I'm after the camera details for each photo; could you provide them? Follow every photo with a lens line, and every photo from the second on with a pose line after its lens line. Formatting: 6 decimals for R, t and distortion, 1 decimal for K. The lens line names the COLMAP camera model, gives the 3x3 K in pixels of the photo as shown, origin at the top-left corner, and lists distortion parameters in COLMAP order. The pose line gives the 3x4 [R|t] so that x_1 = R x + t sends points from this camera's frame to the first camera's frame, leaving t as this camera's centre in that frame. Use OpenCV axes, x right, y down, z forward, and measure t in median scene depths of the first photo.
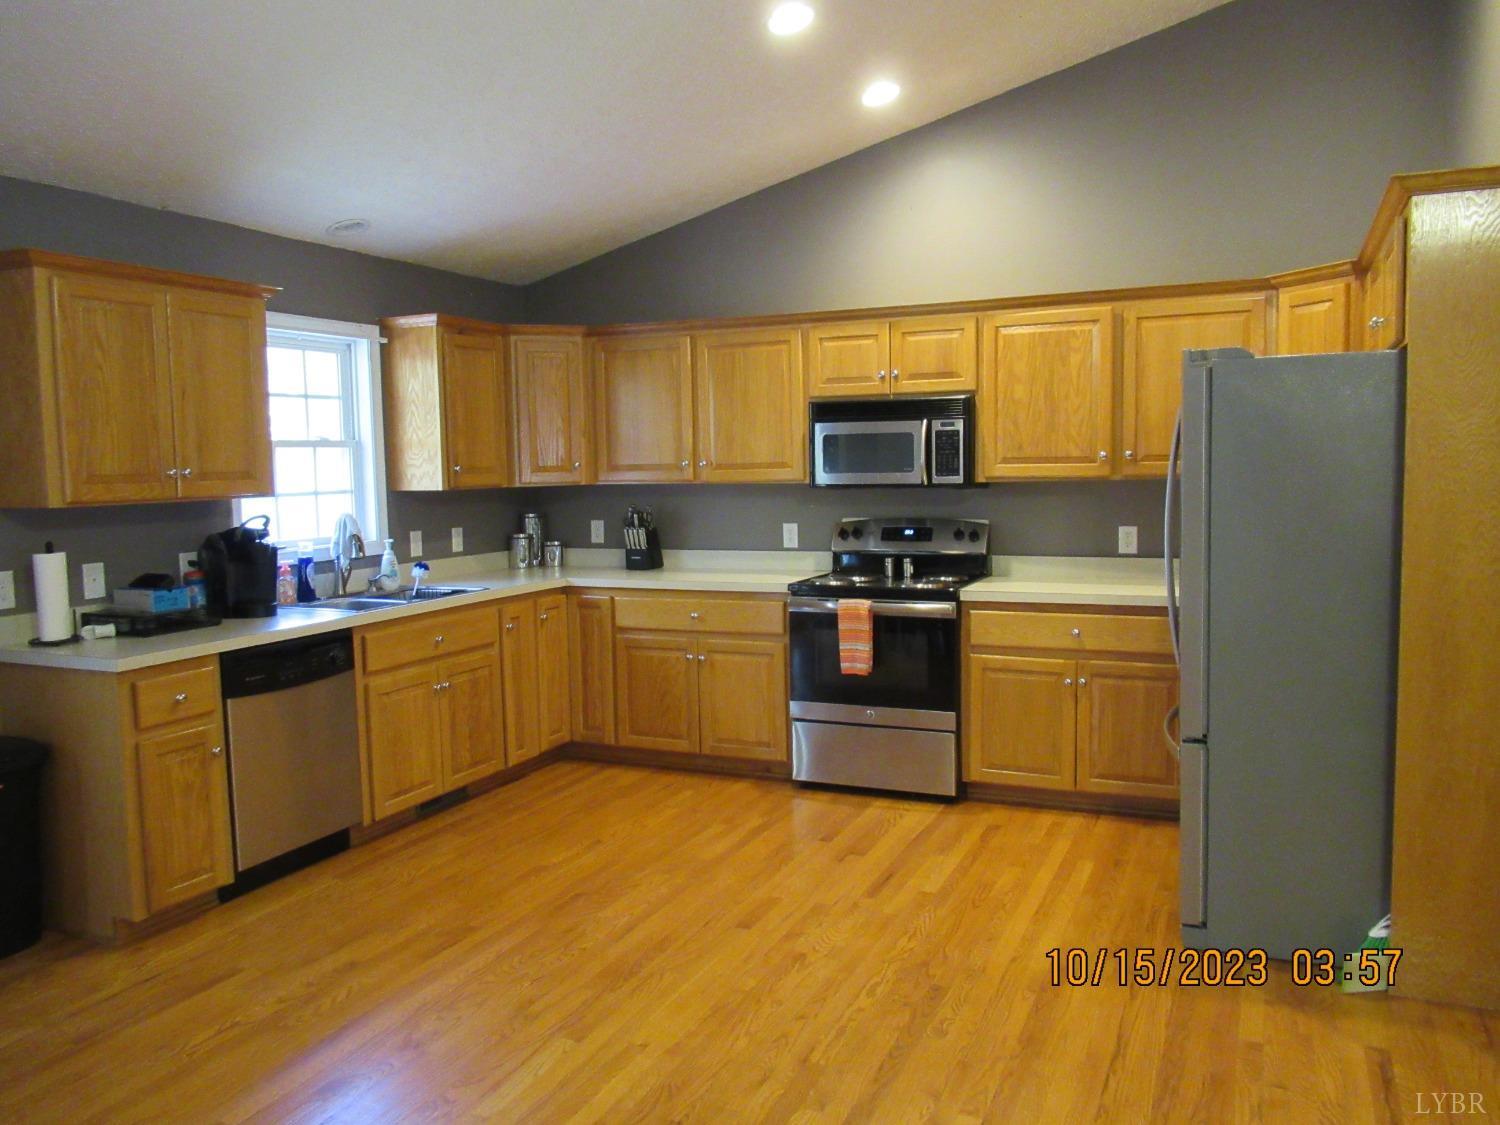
lens RADIAL K [[1165.4, 0, 741.9], [0, 1165.4, 569.2], [0, 0, 1]] dist [-0.028691, 0.006826]
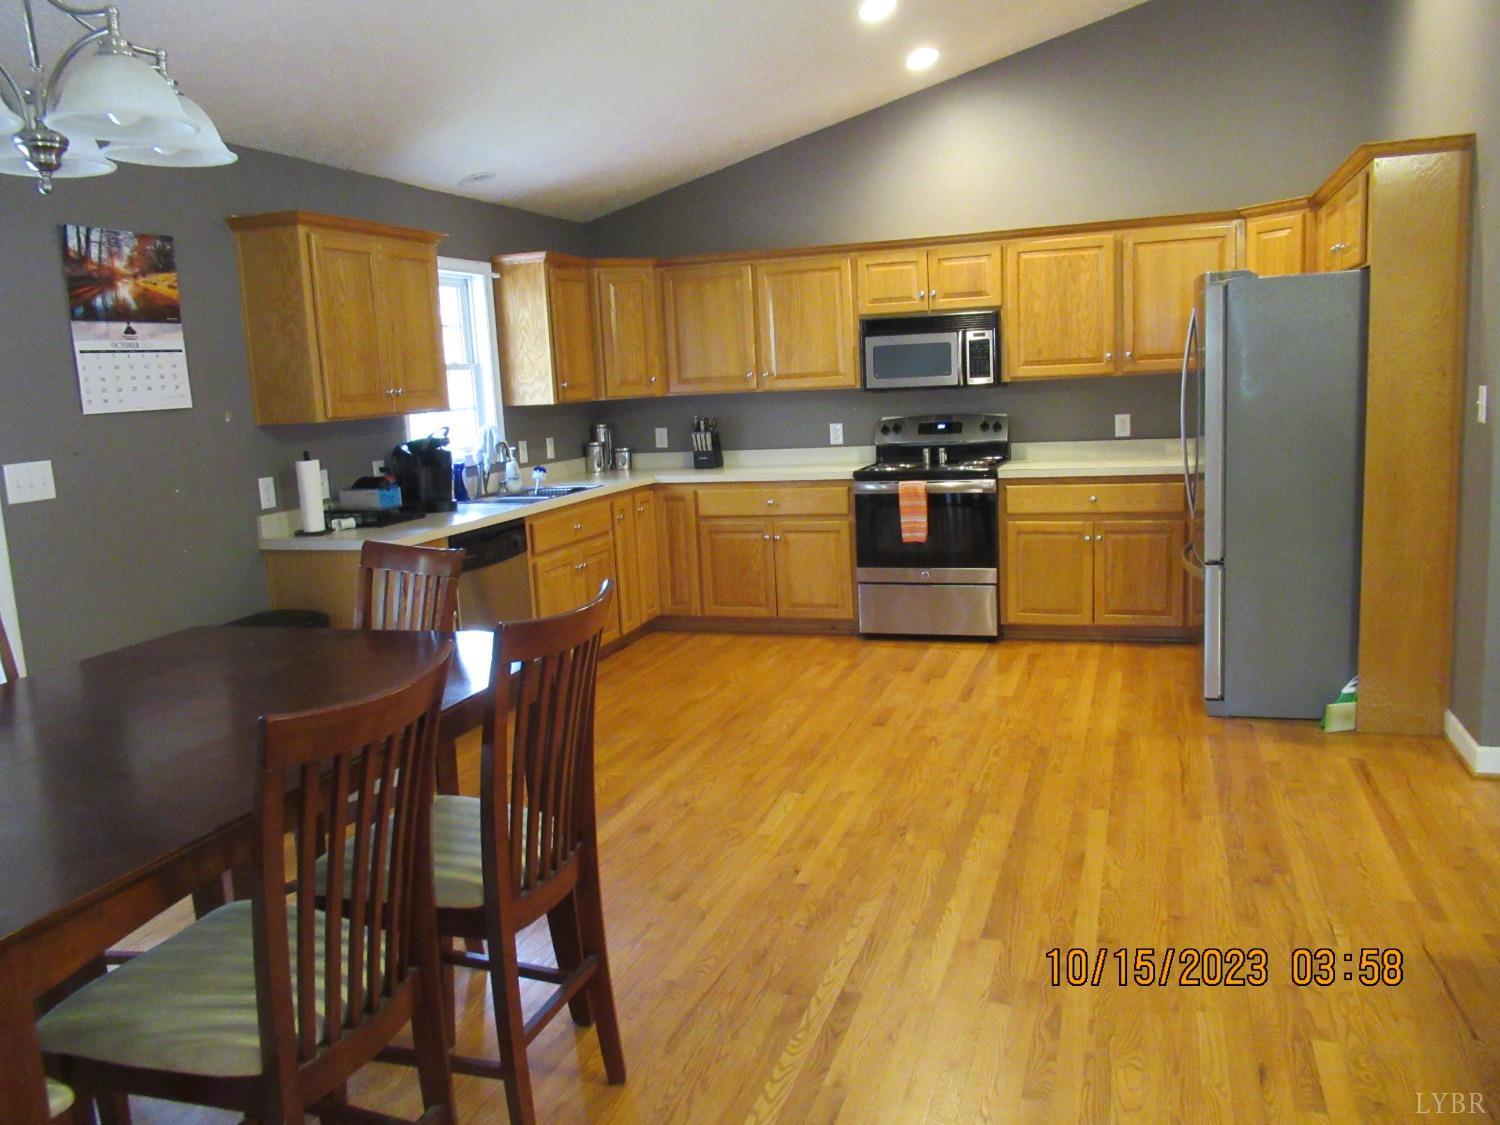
lens RADIAL K [[1165.4, 0, 741.5], [0, 1165.4, 573.9], [0, 0, 1]] dist [-0.028691, 0.006826]
pose [[0.995220, -0.046596, 0.085821, -0.197090], [0.040310, 0.996475, 0.073570, 0.026667], [-0.088947, -0.069758, 0.993591, -0.214358]]
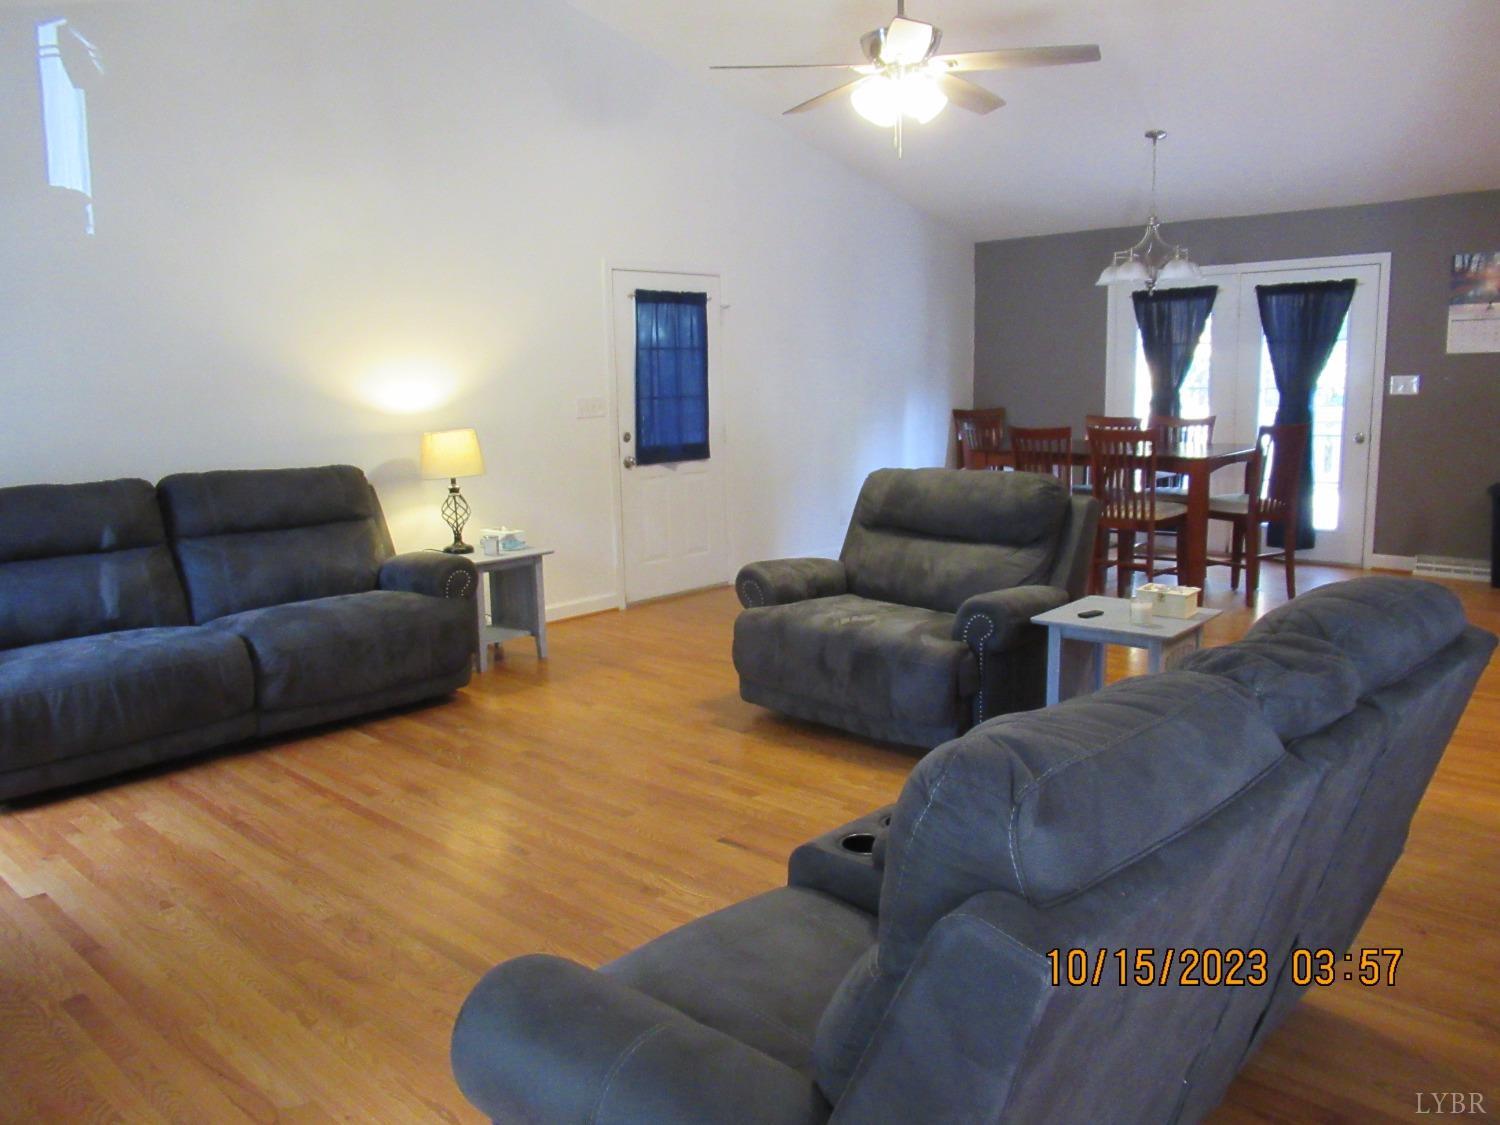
lens RADIAL K [[1165.4, 0, 747.8], [0, 1165.4, 568.6], [0, 0, 1]] dist [-0.028691, 0.006826]
pose [[-0.329968, 0.187080, -0.925269, 1.215912], [-0.056224, 0.974531, 0.217091, -0.044371], [0.942316, 0.123655, -0.311046, 0.260076]]
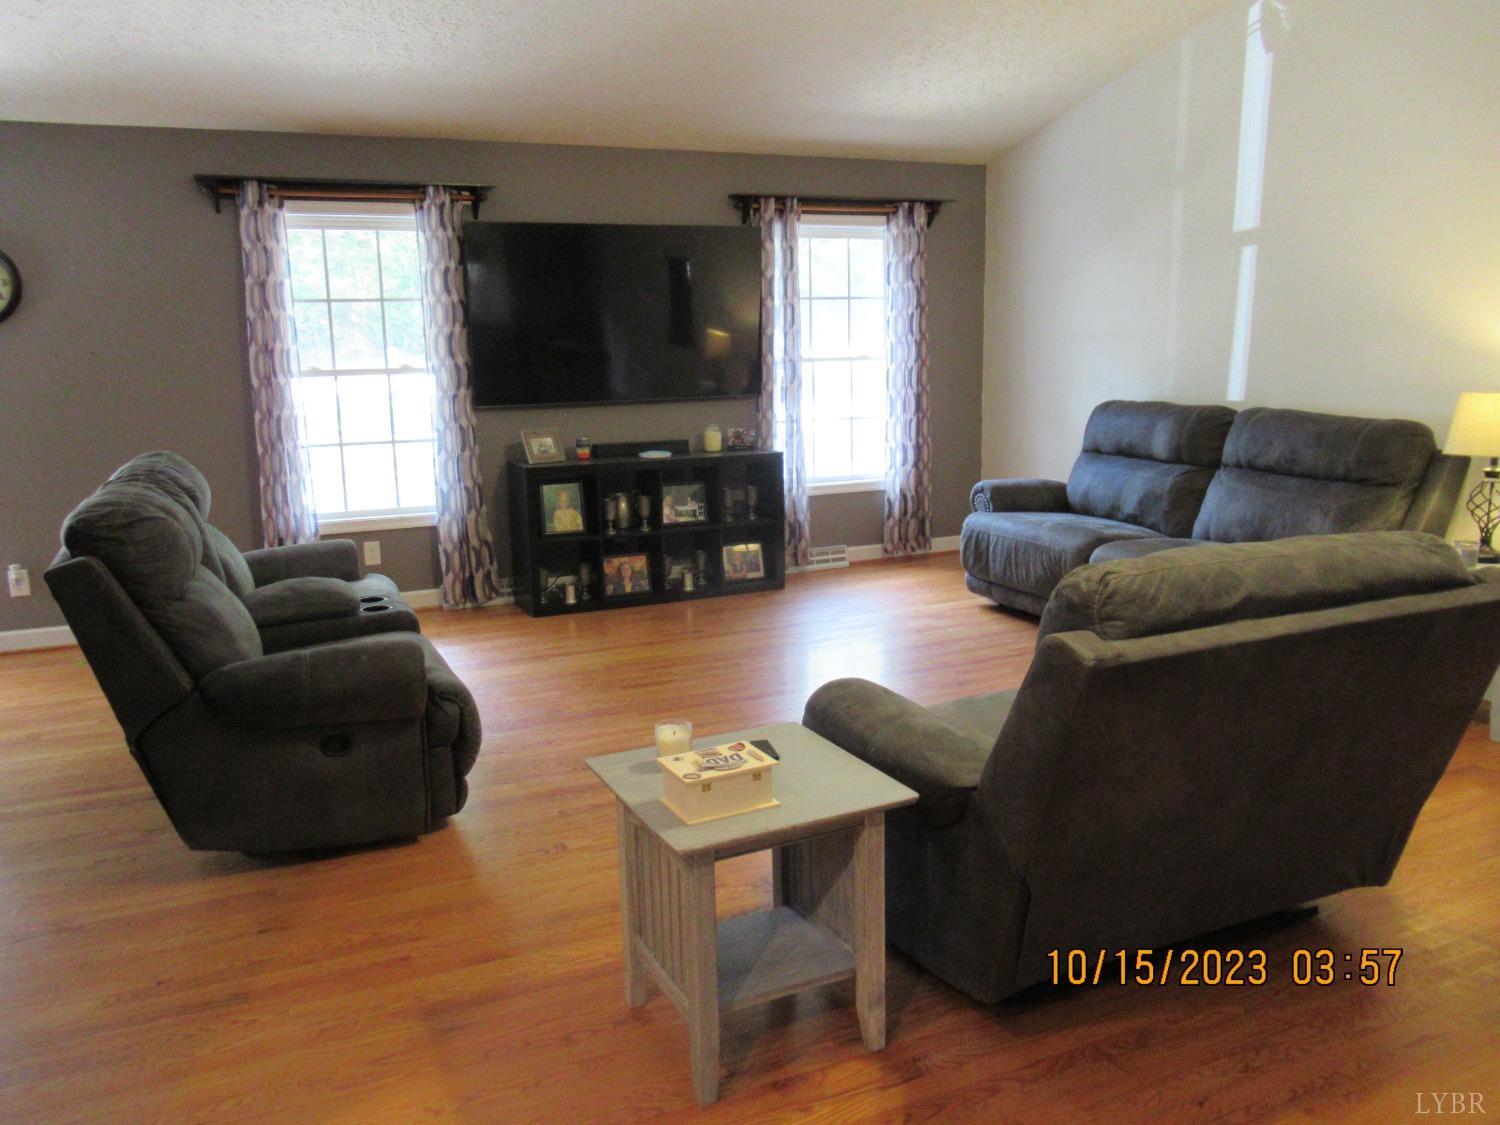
lens RADIAL K [[1165.4, 0, 755.6], [0, 1165.4, 566.1], [0, 0, 1]] dist [-0.028691, 0.006826]
pose [[-0.739326, -0.093985, 0.666756, 0.000460], [0.091733, 0.966920, 0.238013, -0.032691], [-0.667070, 0.237133, -0.706248, 0.577574]]
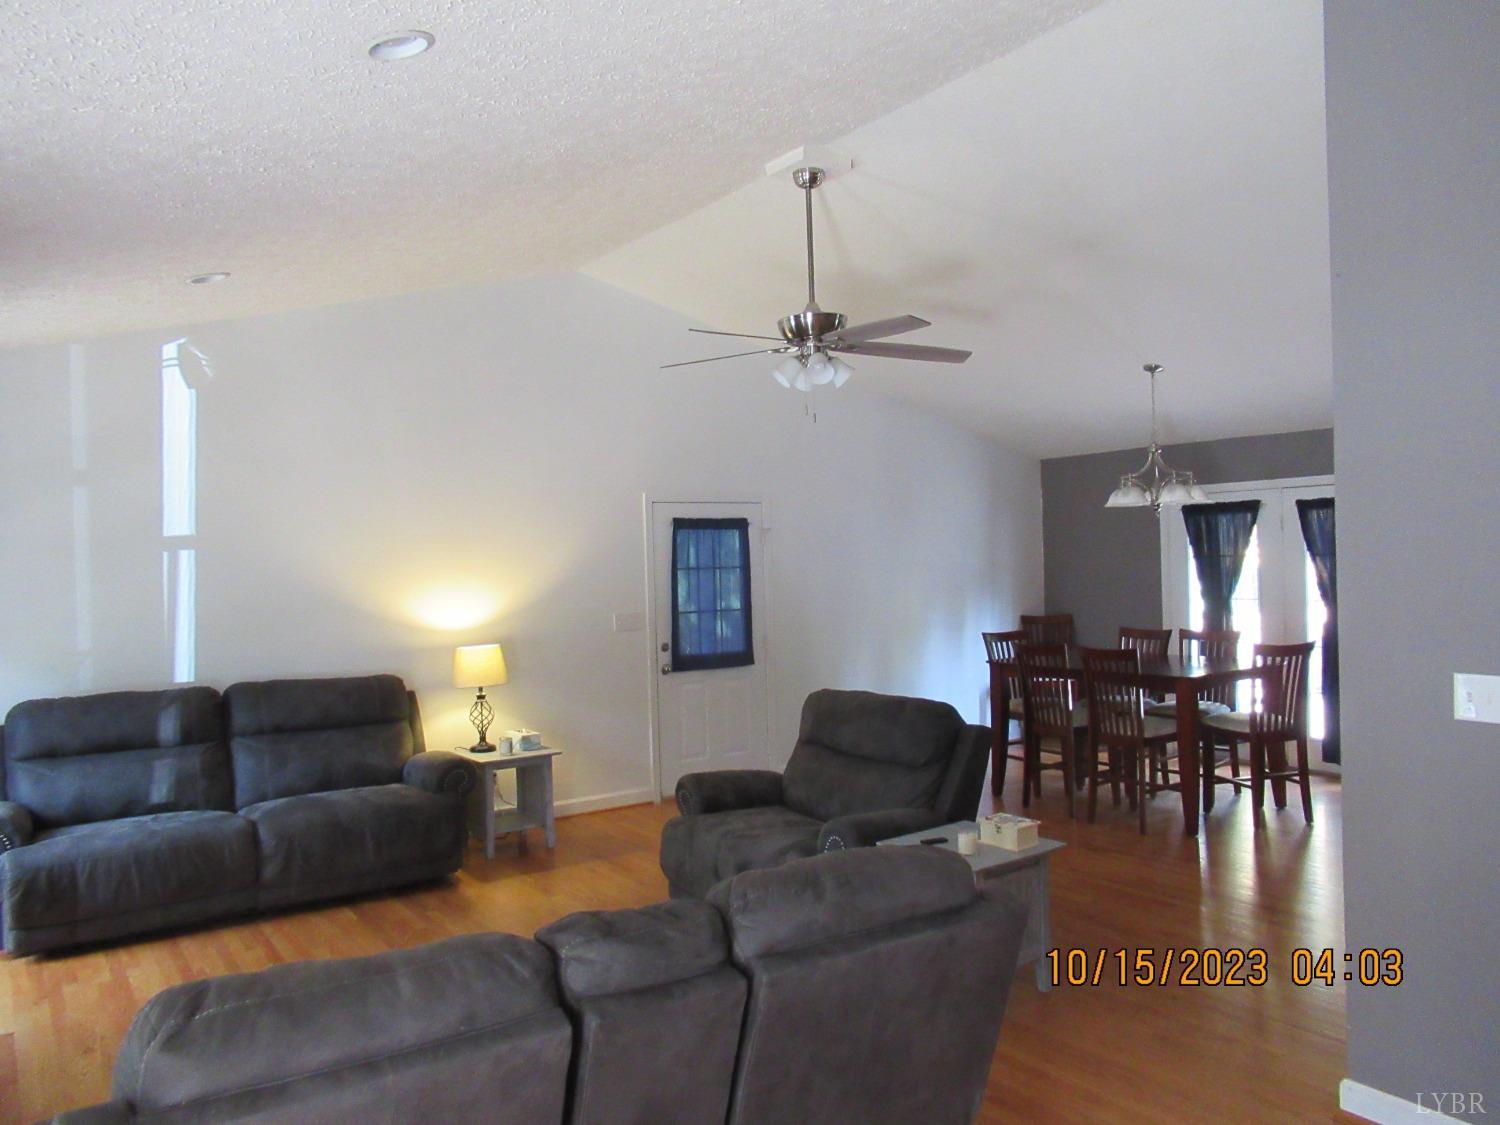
lens RADIAL K [[1122.1, 0, 750.8], [0, 1122.1, 560.3], [0, 0, 1]] dist [-0.020011, 0.015971]
pose [[-0.523953, 0.039849, -0.850814, 1.162122], [-0.038501, 0.996776, 0.070395, -0.118404], [0.850877, 0.069641, -0.520730, 0.564341]]
